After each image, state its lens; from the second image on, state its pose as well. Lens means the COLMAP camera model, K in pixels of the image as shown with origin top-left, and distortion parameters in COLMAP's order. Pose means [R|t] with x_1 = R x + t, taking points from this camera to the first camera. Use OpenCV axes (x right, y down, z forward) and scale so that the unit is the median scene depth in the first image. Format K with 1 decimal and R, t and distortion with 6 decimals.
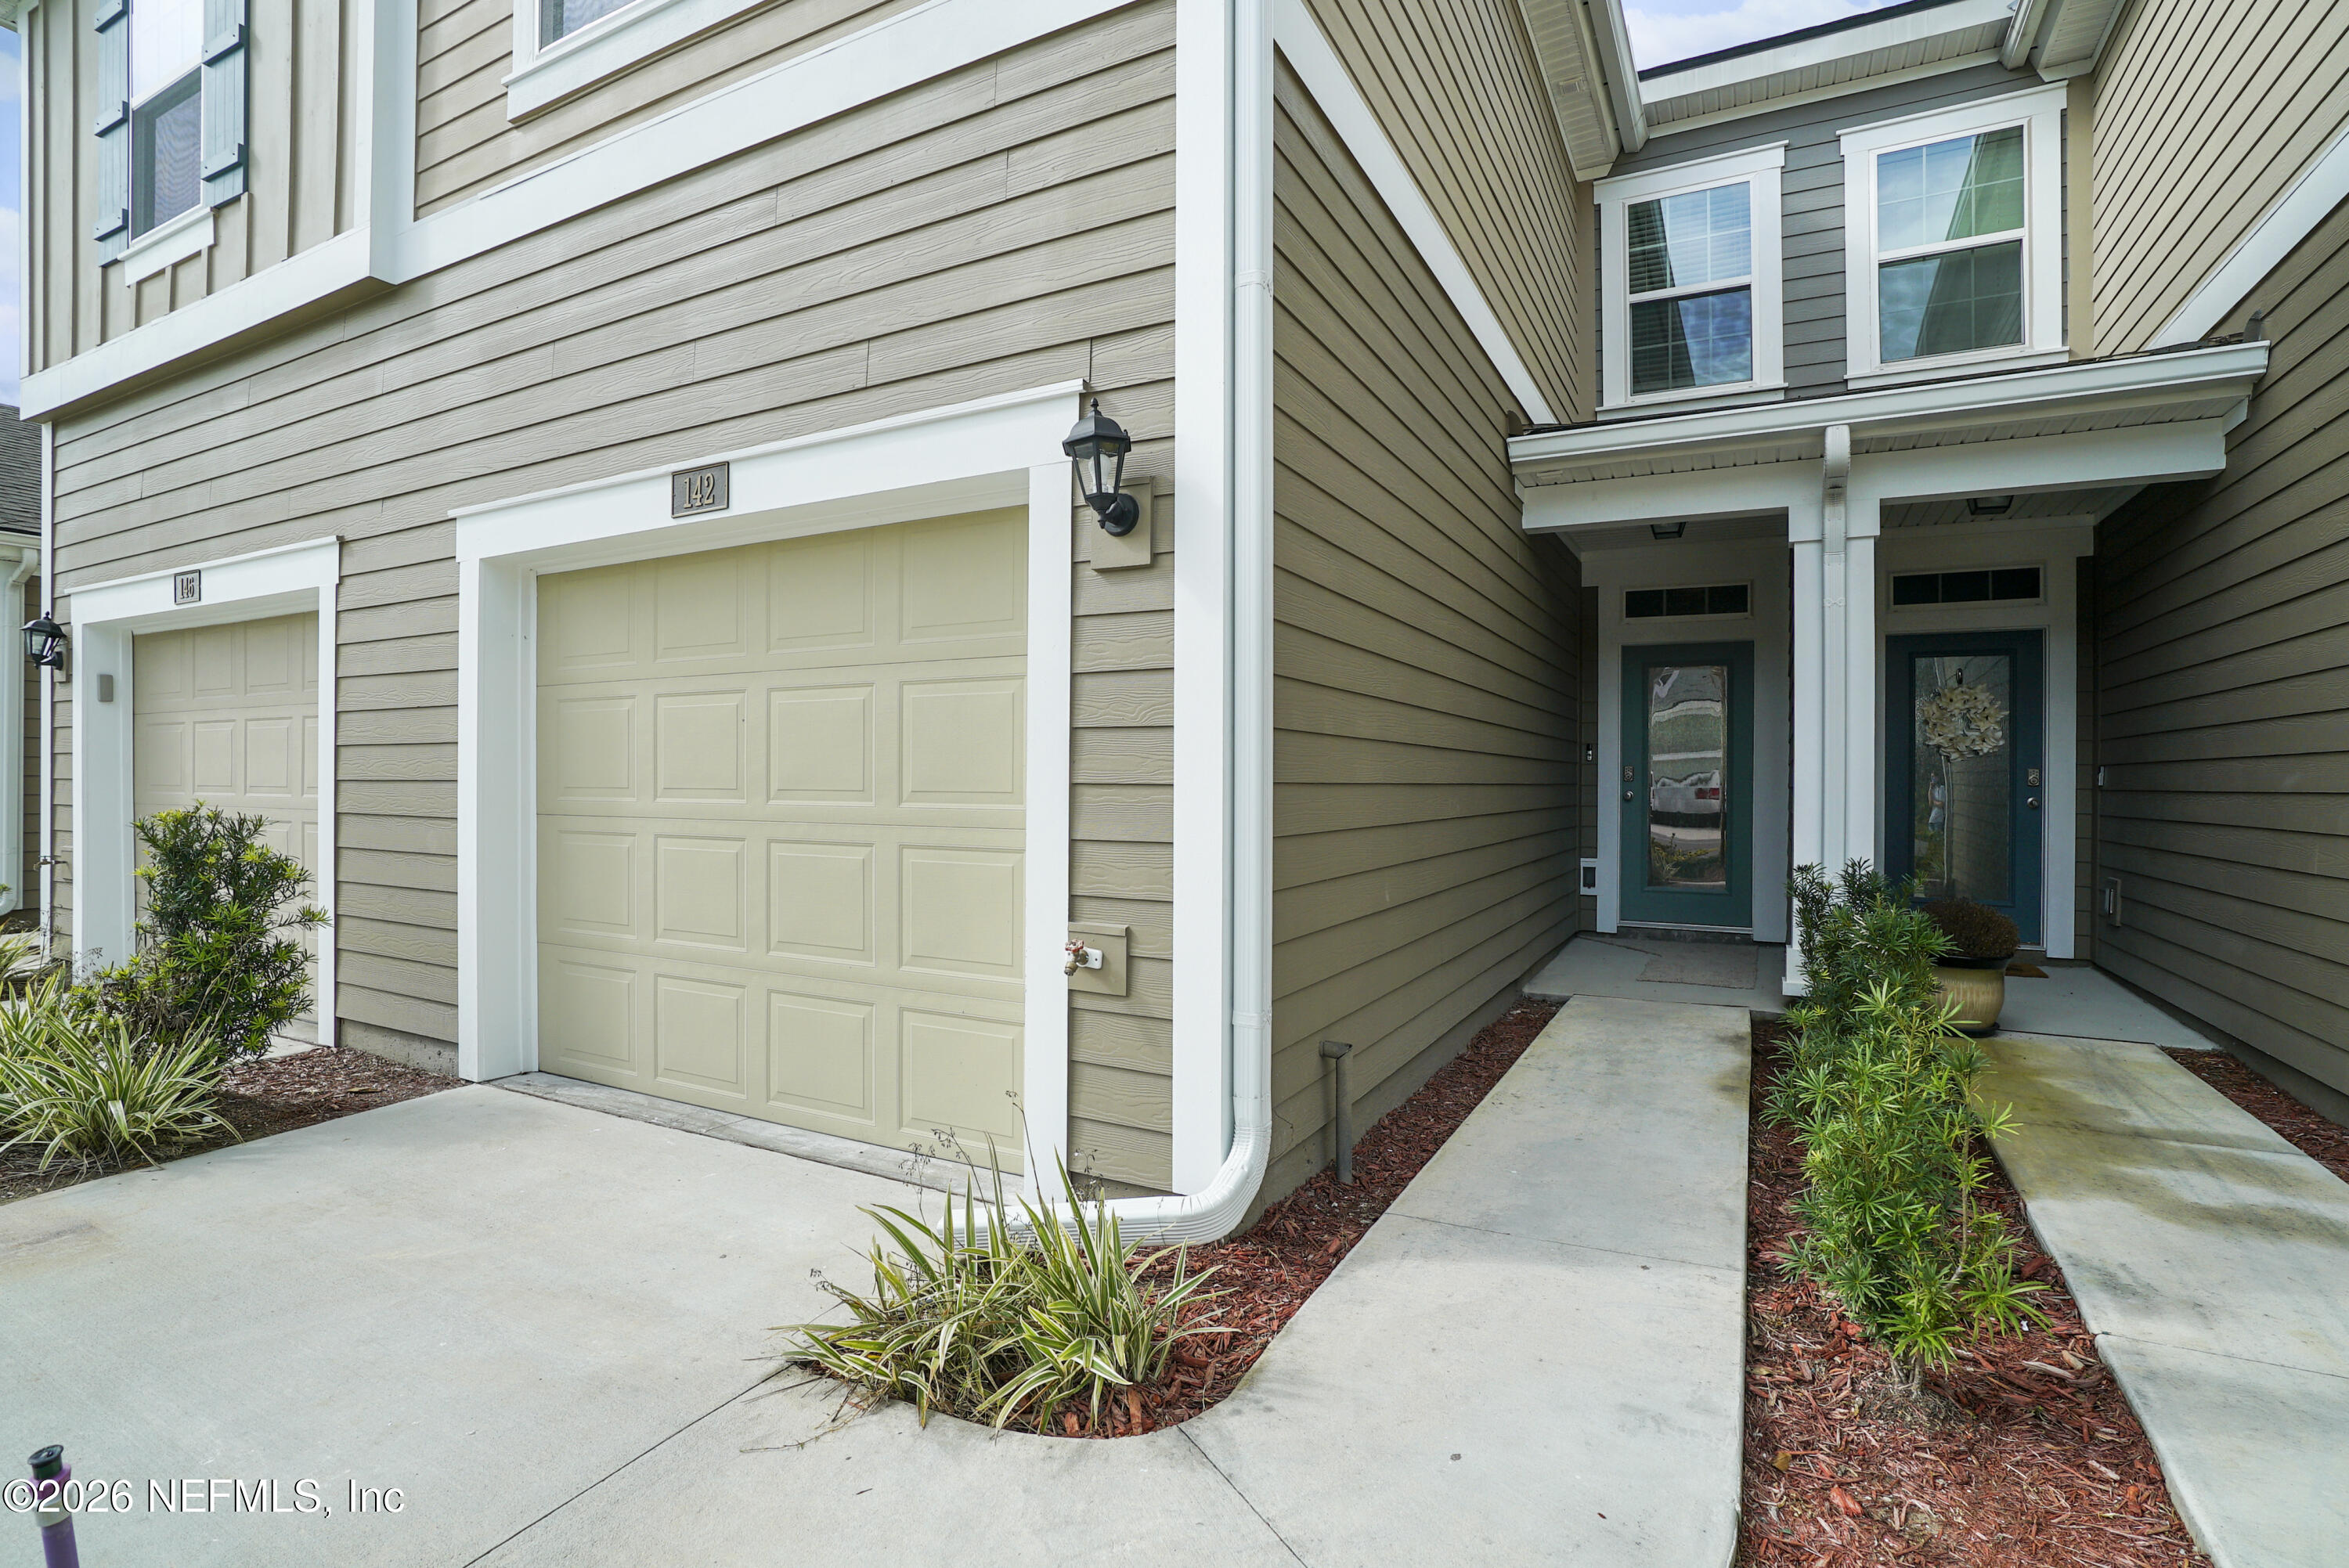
lens RADIAL K [[1134.1, 0, 1174.5], [0, 1134.1, 784.0], [0, 0, 1]] dist [-0.052737, 0.020869]
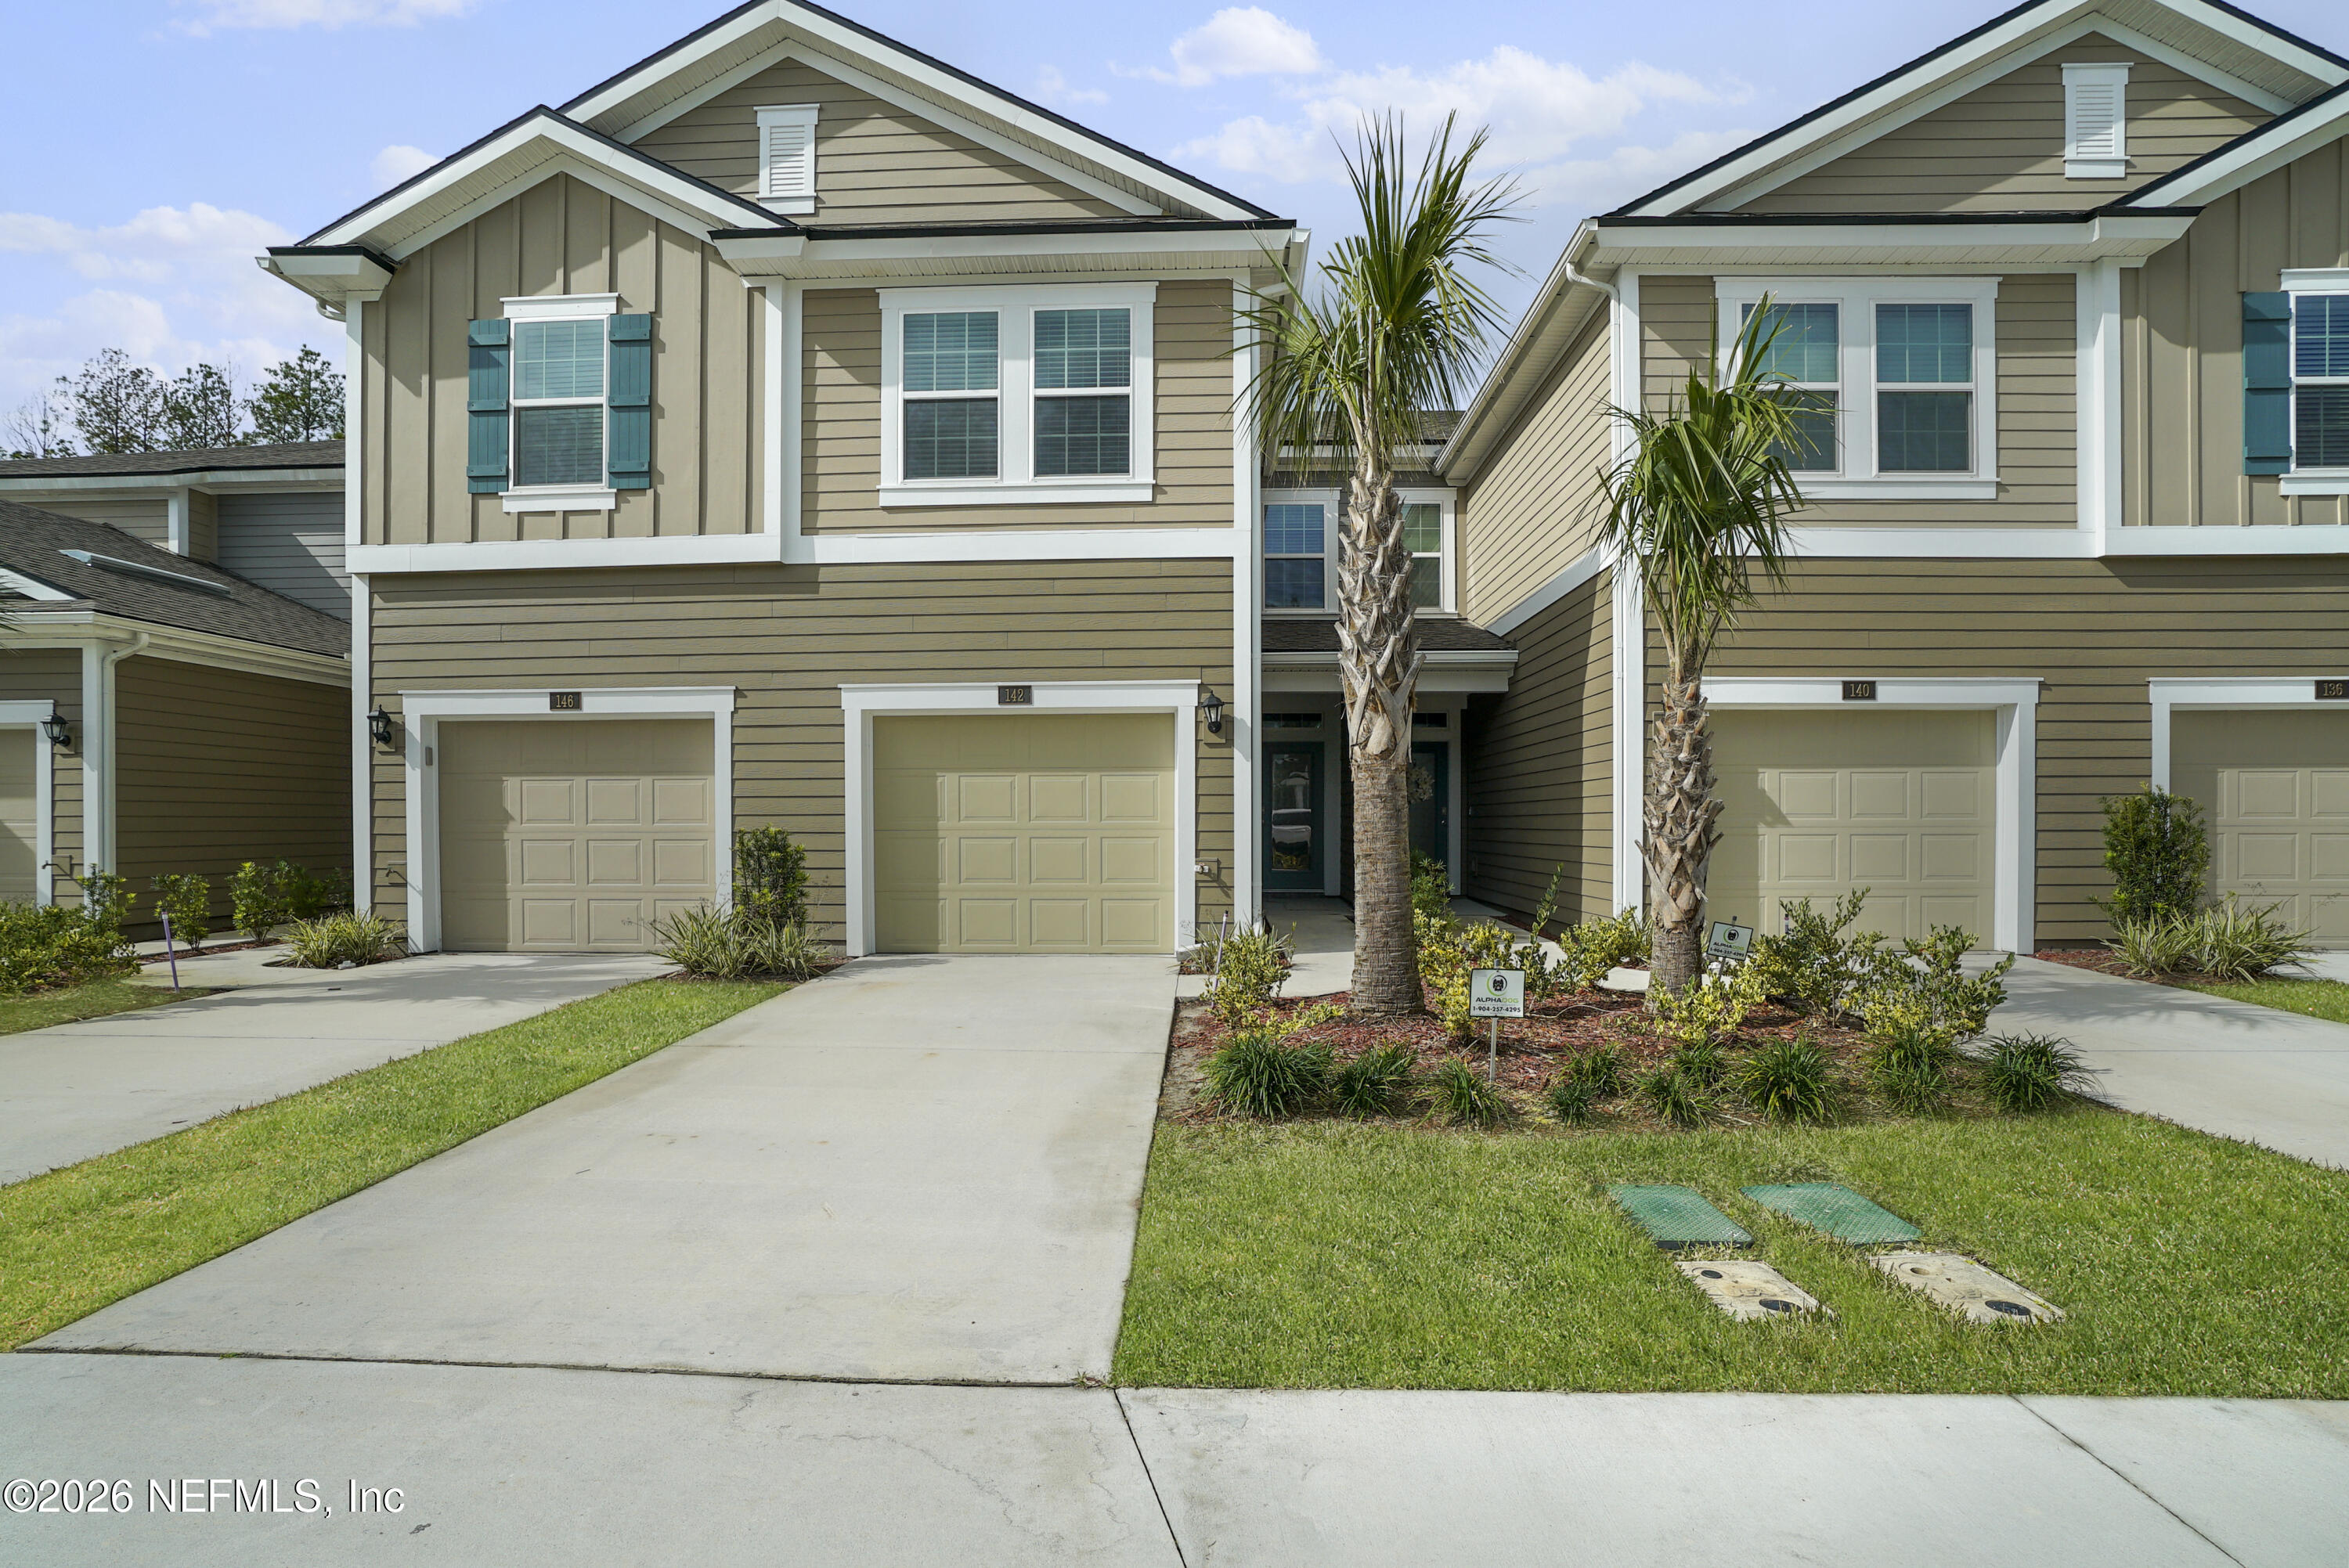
lens RADIAL K [[1155.6, 0, 1173.7], [0, 1155.6, 834.3], [0, 0, 1]] dist [-0.046647, 0.022601]
pose [[0.902479, -0.011802, 0.430572, -0.927410], [0.007700, 0.999907, 0.011268, 0.013797], [-0.430665, -0.006854, 0.902486, -1.110992]]
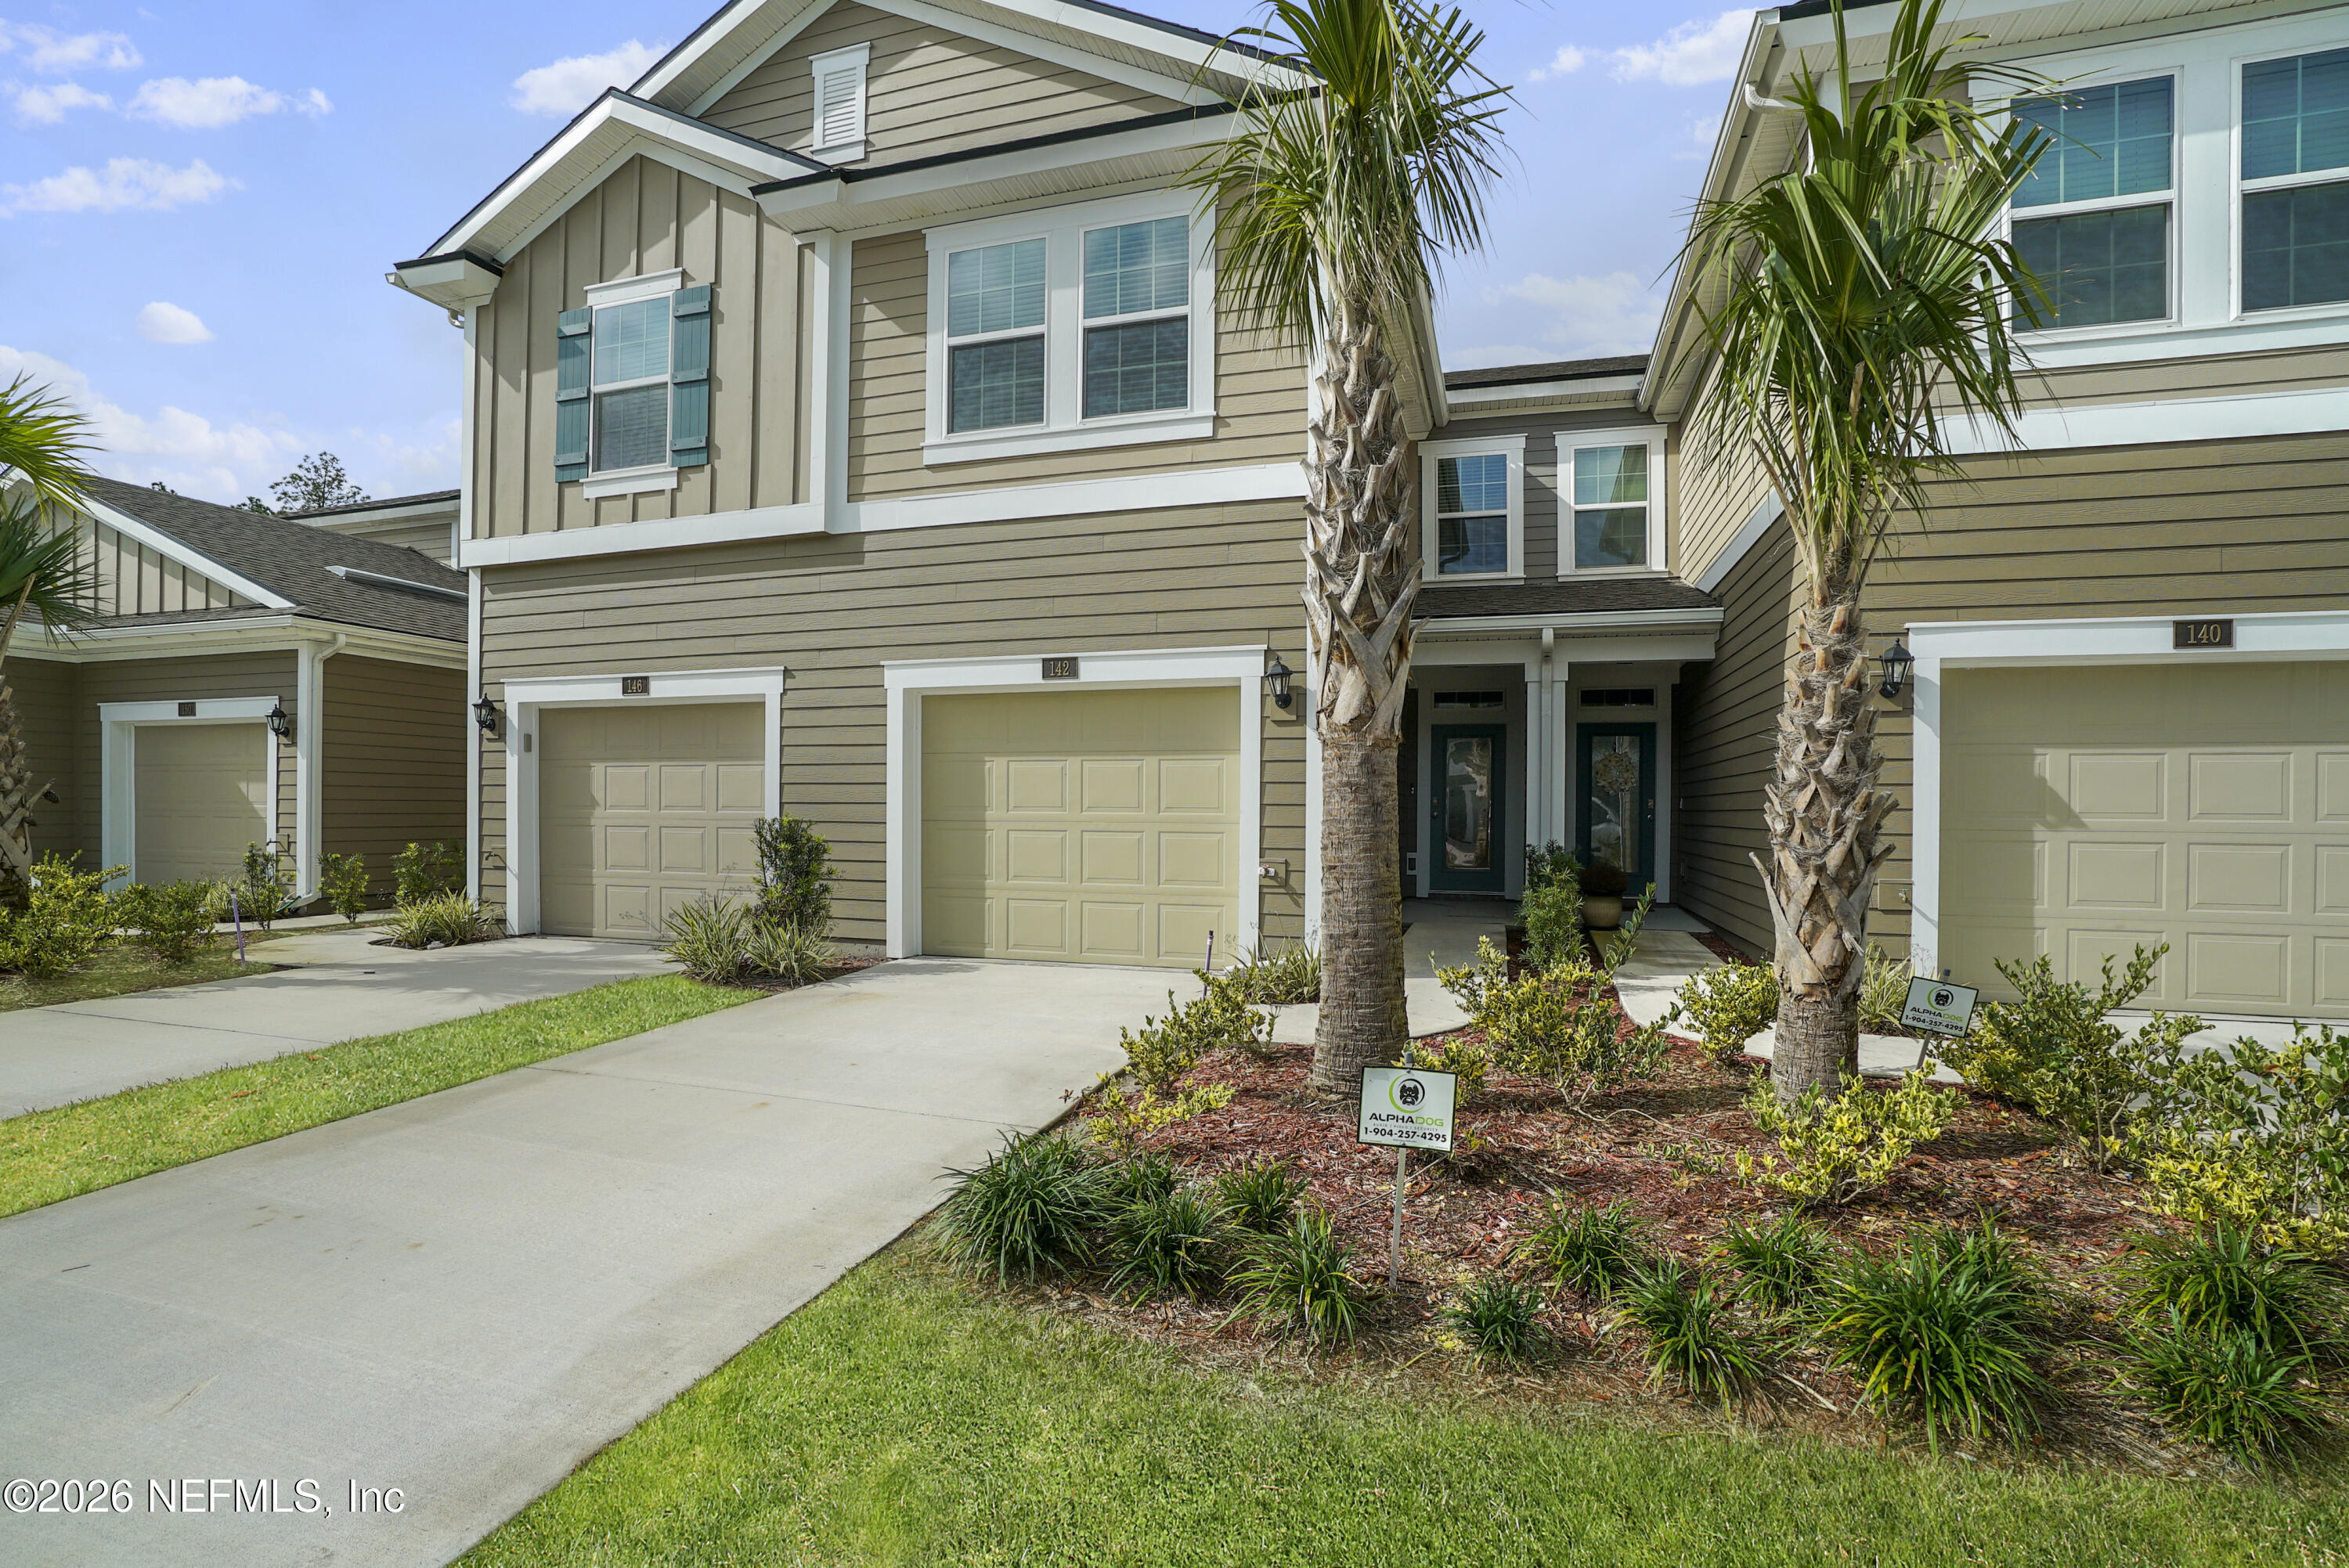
lens RADIAL K [[1103.9, 0, 1173.0], [0, 1103.9, 814.4], [0, 0, 1]] dist [-0.058435, 0.024886]
pose [[0.982230, 0.001063, 0.187679, -0.468025], [-0.001766, 0.999992, 0.003582, 0.008744], [-0.187673, -0.003850, 0.982224, -0.870691]]
